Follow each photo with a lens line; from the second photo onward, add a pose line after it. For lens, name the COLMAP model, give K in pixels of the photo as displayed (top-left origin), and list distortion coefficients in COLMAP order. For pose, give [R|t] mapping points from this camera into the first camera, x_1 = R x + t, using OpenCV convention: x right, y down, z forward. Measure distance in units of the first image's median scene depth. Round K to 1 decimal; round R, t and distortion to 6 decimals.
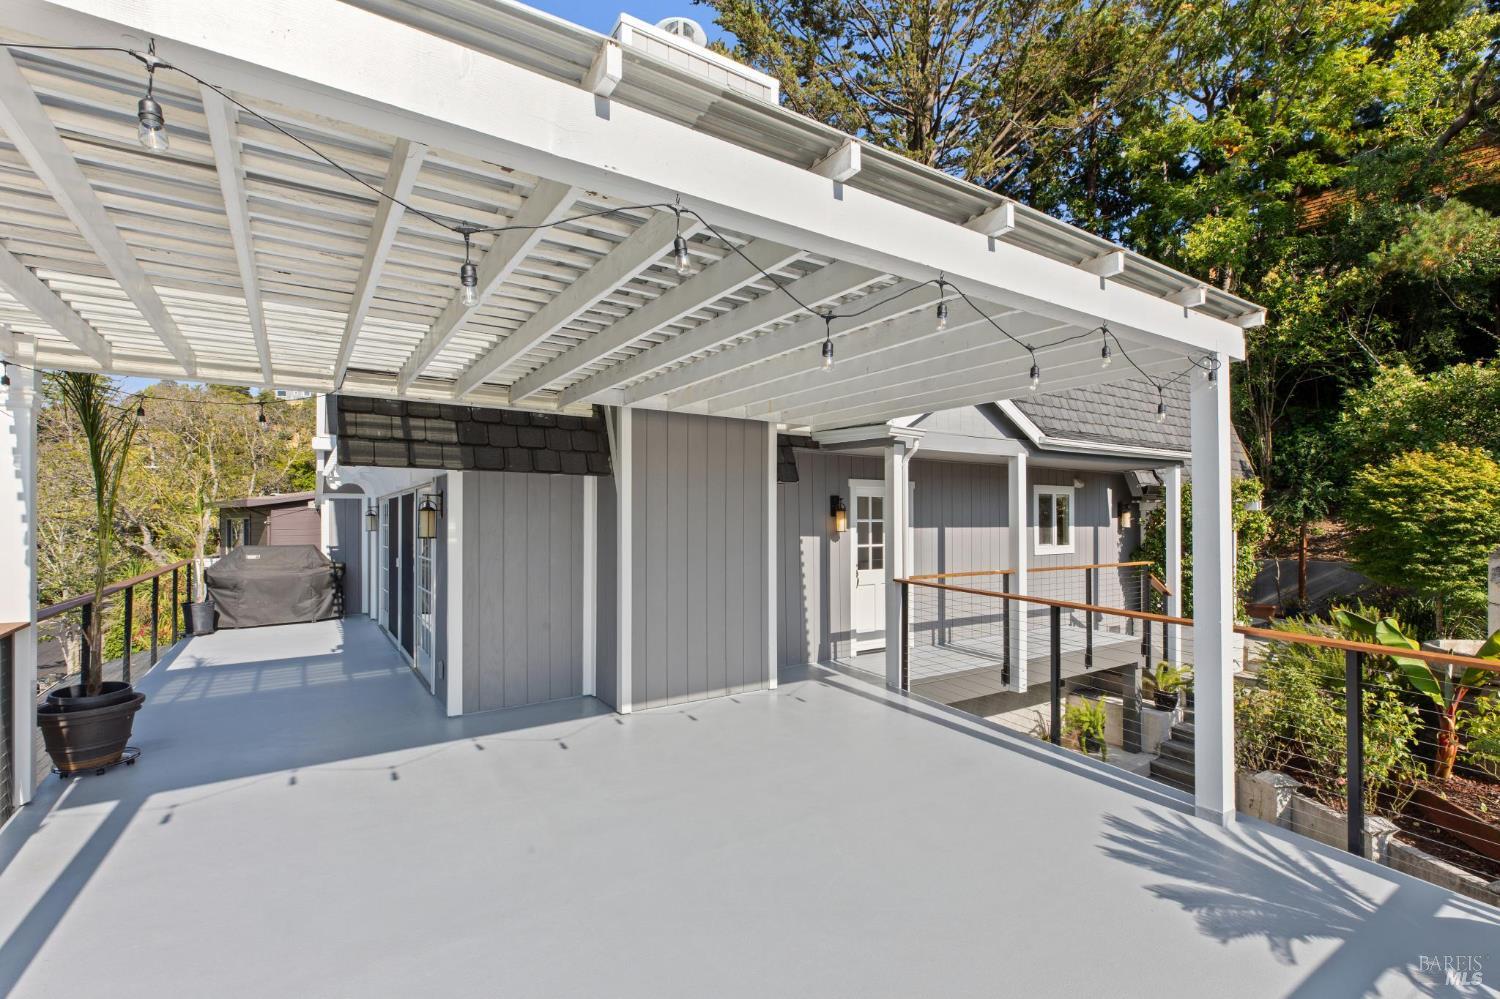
lens RADIAL K [[670.4, 0, 753.3], [0, 670.4, 515.2], [0, 0, 1]] dist [0.009513, -0.003604]
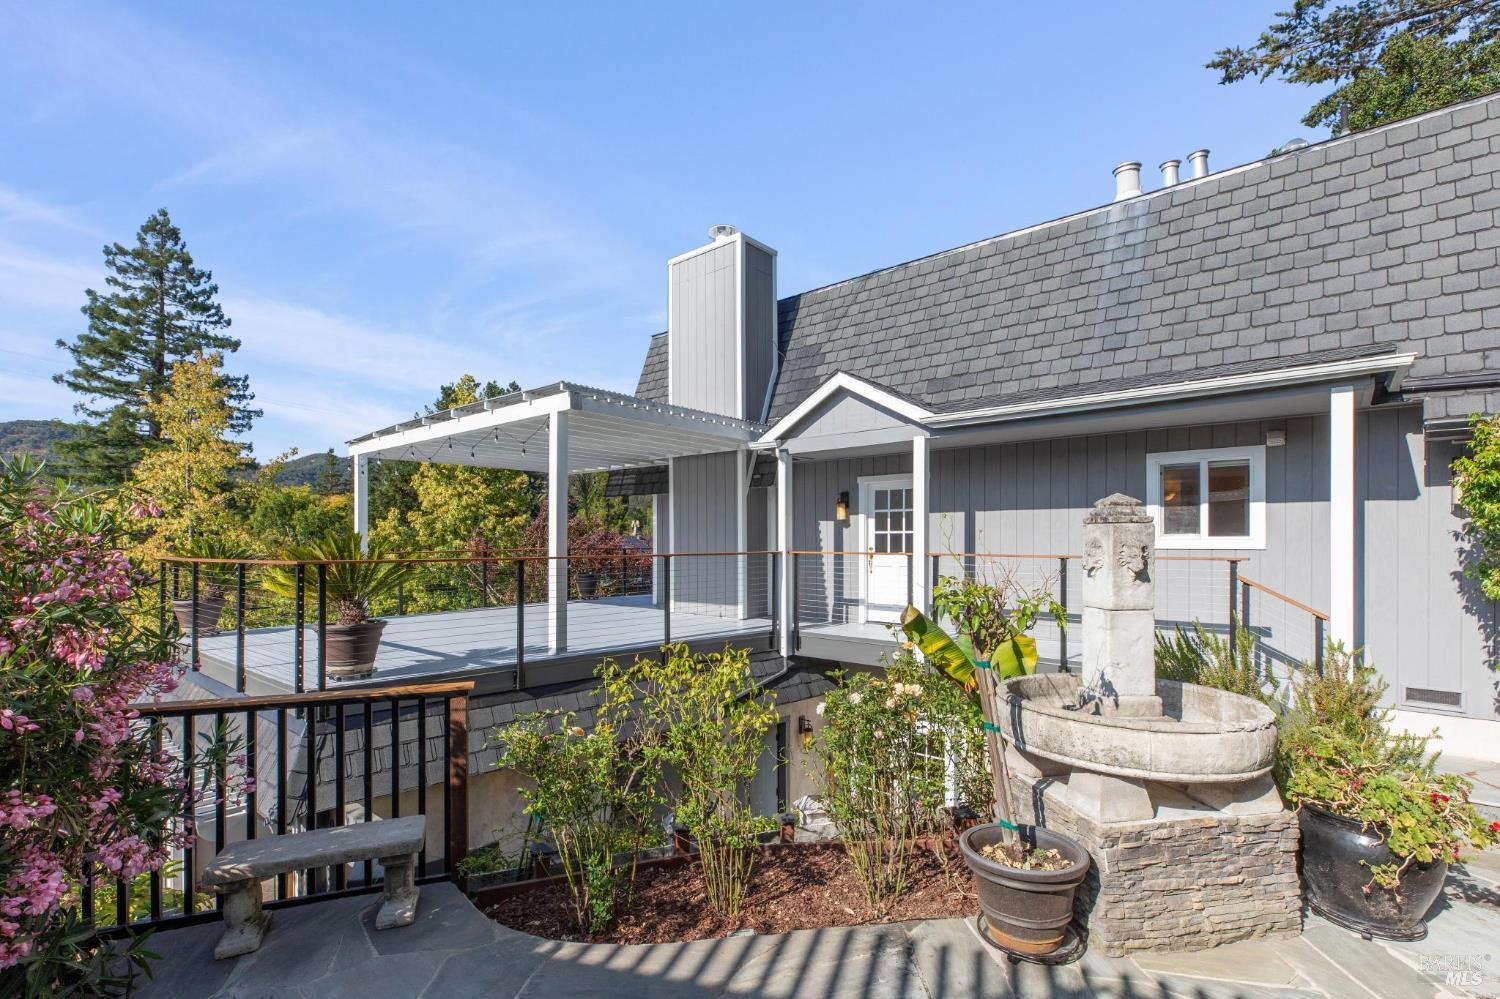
lens RADIAL K [[670.4, 0, 738.3], [0, 670.4, 545.2], [0, 0, 1]] dist [0.009513, -0.003604]
pose [[0.275909, 0.004770, -0.961172, 1.086772], [0.004512, 0.999970, 0.006258, 0.053772], [0.961173, -0.006064, 0.275880, 0.390896]]
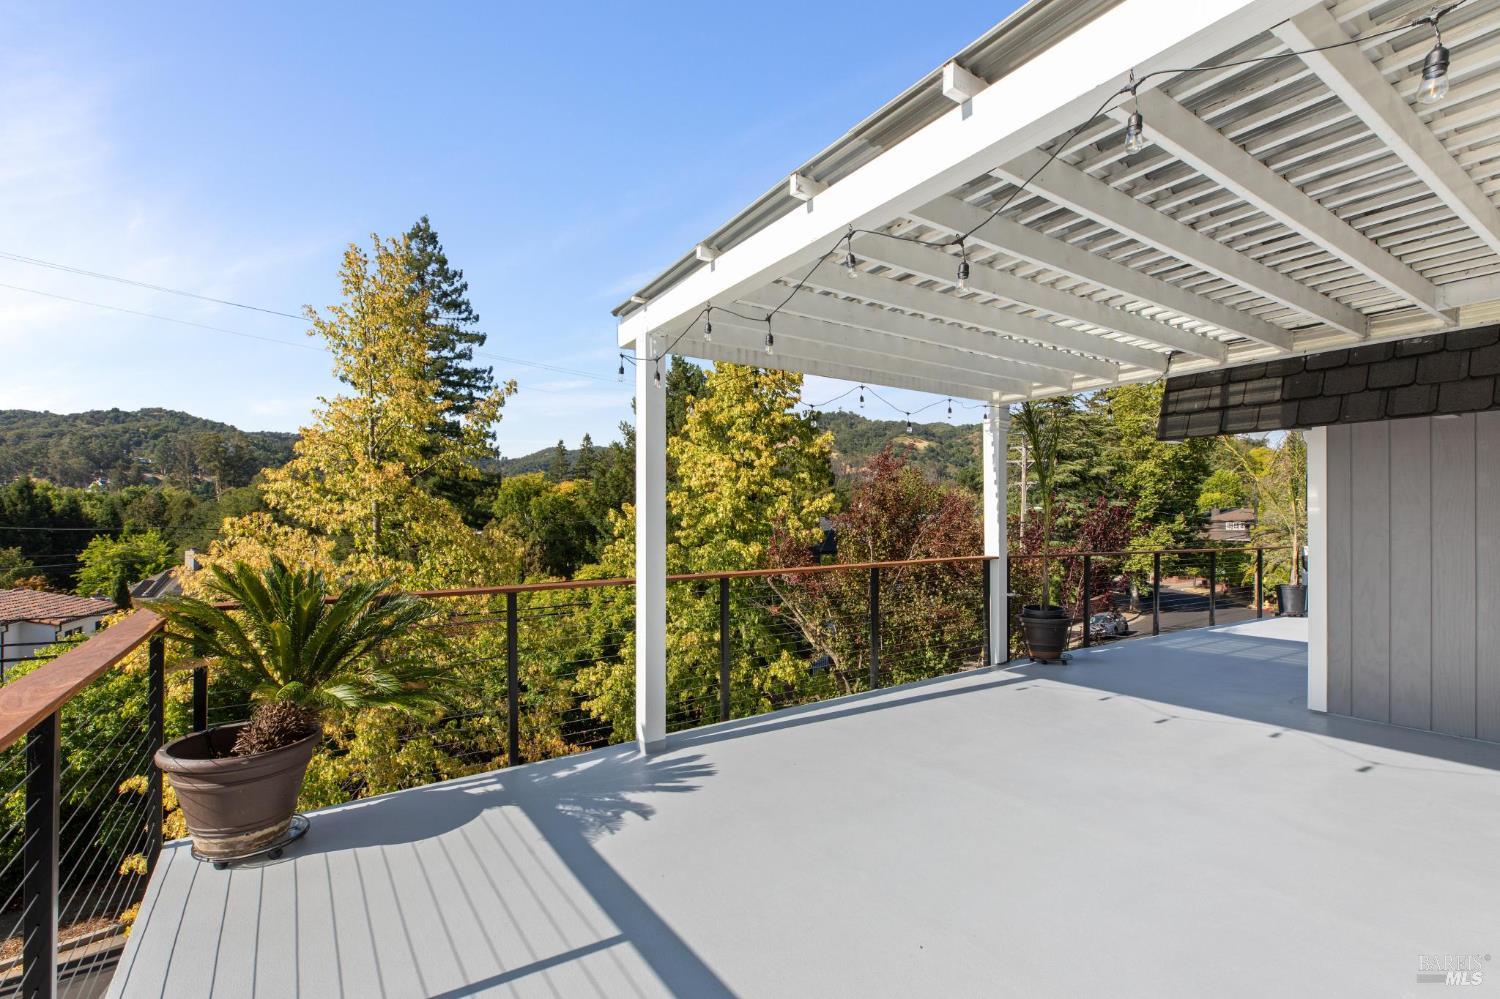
lens RADIAL K [[670.4, 0, 740.9], [0, 670.4, 517.5], [0, 0, 1]] dist [0.009513, -0.003604]
pose [[-0.002219, -0.010831, -0.999939, 0.261993], [0.006248, 0.999922, -0.010845, 0.031369], [0.999978, -0.006272, -0.002152, 0.152278]]
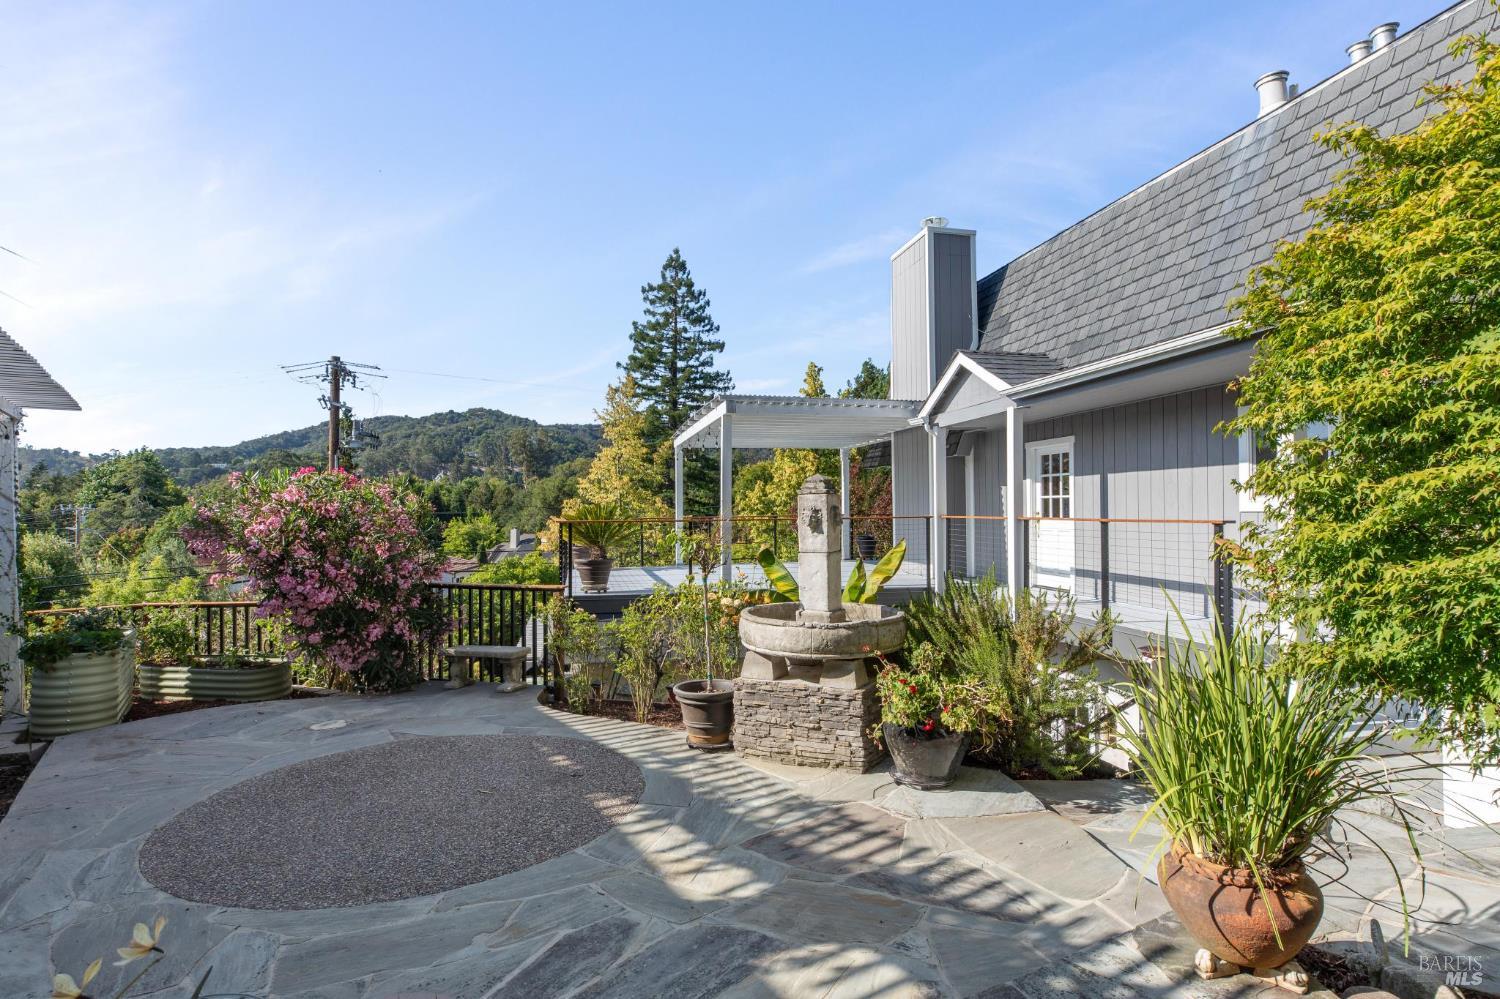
lens RADIAL K [[743.7, 0, 742.7], [0, 743.7, 493.9], [0, 0, 1]] dist [0.000589, 0.003667]
pose [[-0.367037, -0.018046, -0.930031, 1.393505], [0.009695, 0.999683, -0.023224, 0.058466], [0.930156, -0.017541, -0.366746, 0.877911]]
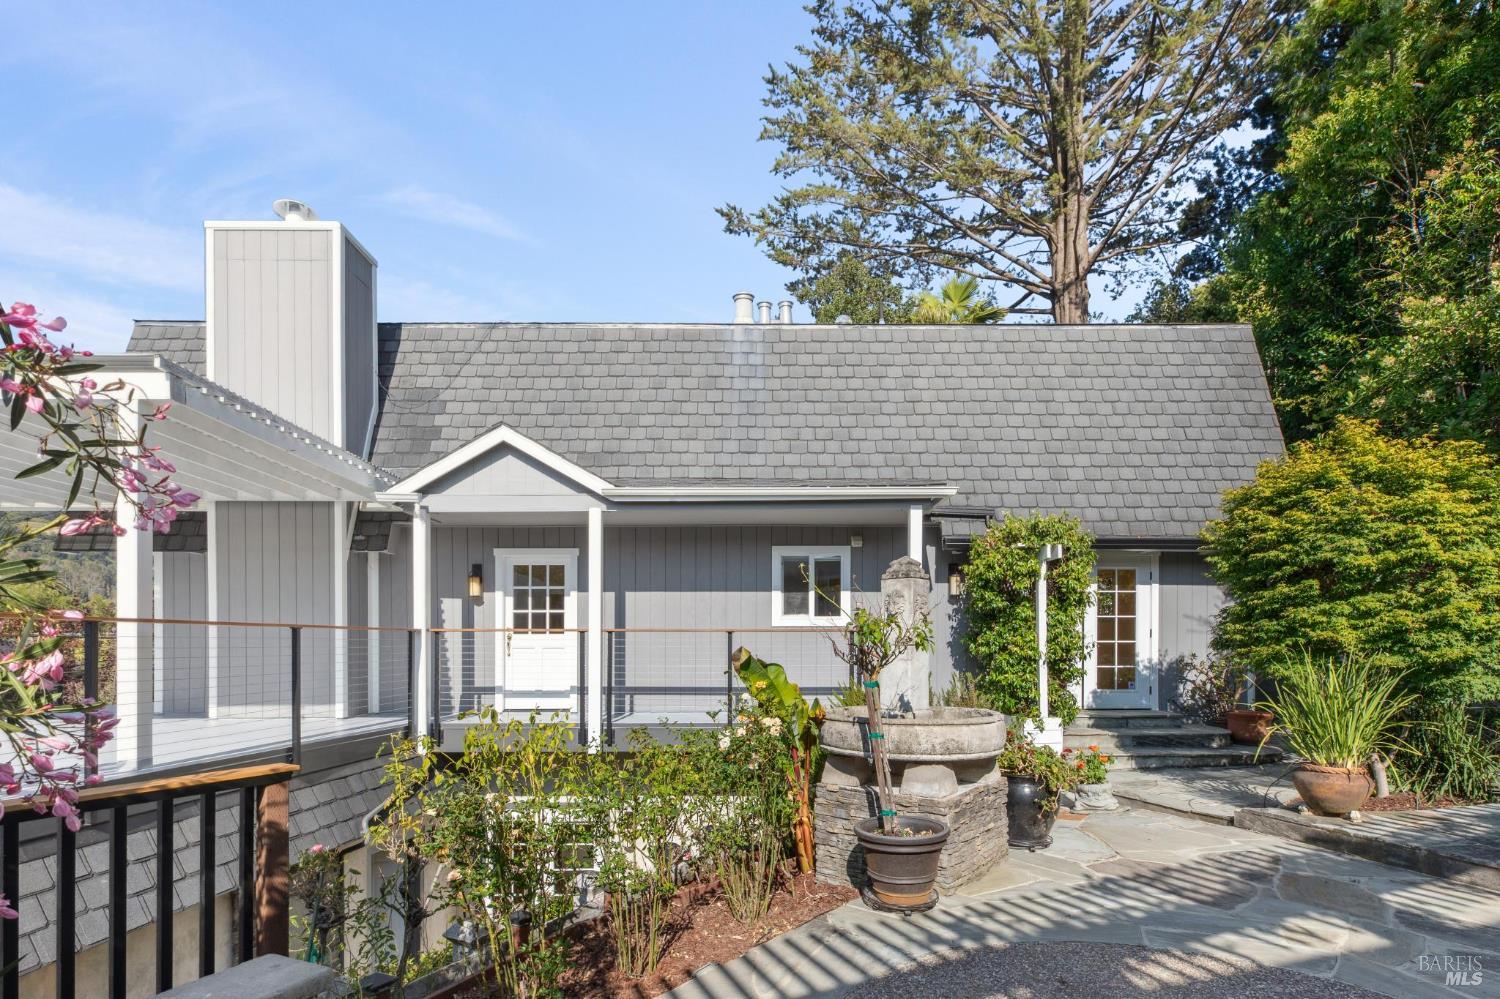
lens RADIAL K [[743.7, 0, 743.7], [0, 743.7, 650.0], [0, 0, 1]] dist [0.000589, 0.003667]
pose [[0.836859, -0.000543, -0.547418, 0.983585], [0.004869, 0.999967, 0.006452, 0.090576], [0.547396, -0.008065, 0.836835, 0.184994]]
